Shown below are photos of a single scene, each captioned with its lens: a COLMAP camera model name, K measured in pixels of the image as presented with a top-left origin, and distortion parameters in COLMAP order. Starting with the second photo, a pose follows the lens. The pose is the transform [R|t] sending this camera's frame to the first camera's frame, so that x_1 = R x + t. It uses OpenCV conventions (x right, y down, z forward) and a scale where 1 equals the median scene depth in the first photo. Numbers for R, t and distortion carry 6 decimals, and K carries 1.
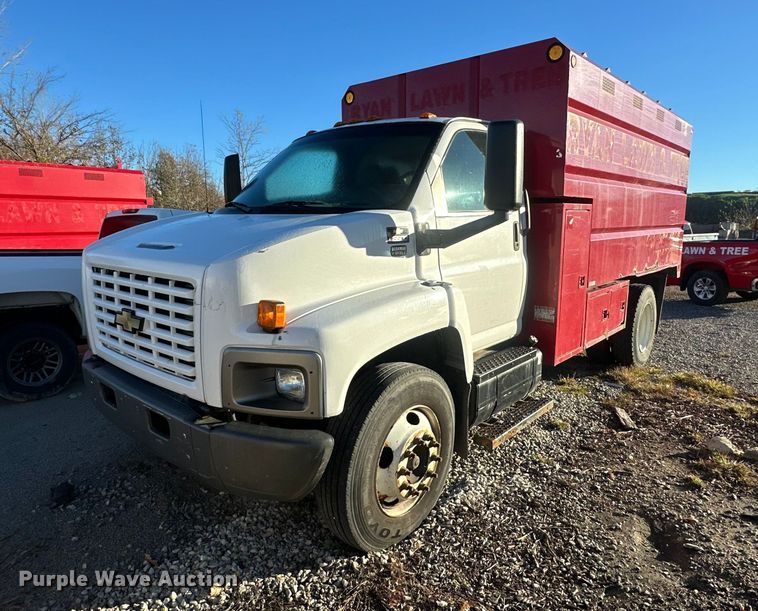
lens RADIAL K [[510.8, 0, 379.0], [0, 510.8, 305.5], [0, 0, 1]] dist [-0.000454, 0.000117]
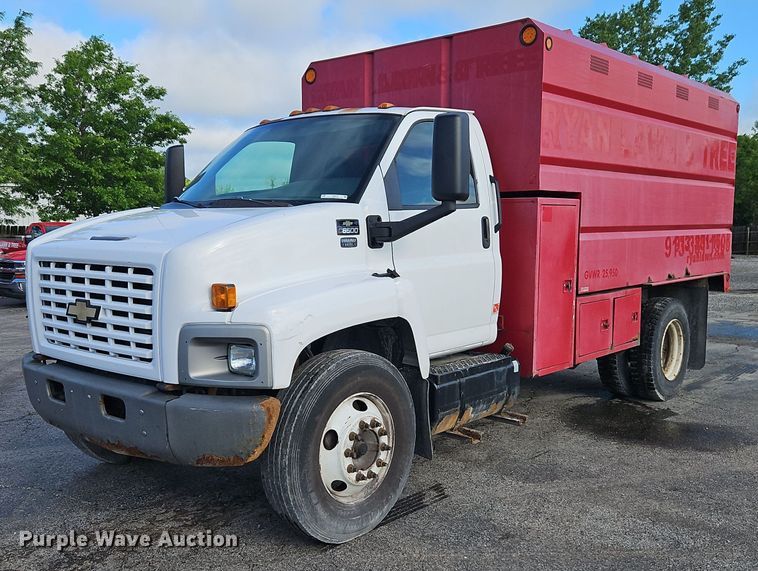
lens RADIAL K [[776.1, 0, 378.7], [0, 776.1, 332.1], [0, 0, 1]] dist [0.016896, 0.019151]
pose [[0.999973, -0.002301, 0.006942, 0.087005], [0.002542, 0.999387, -0.034916, 0.125905], [-0.006858, 0.034932, 0.999366, -0.543200]]
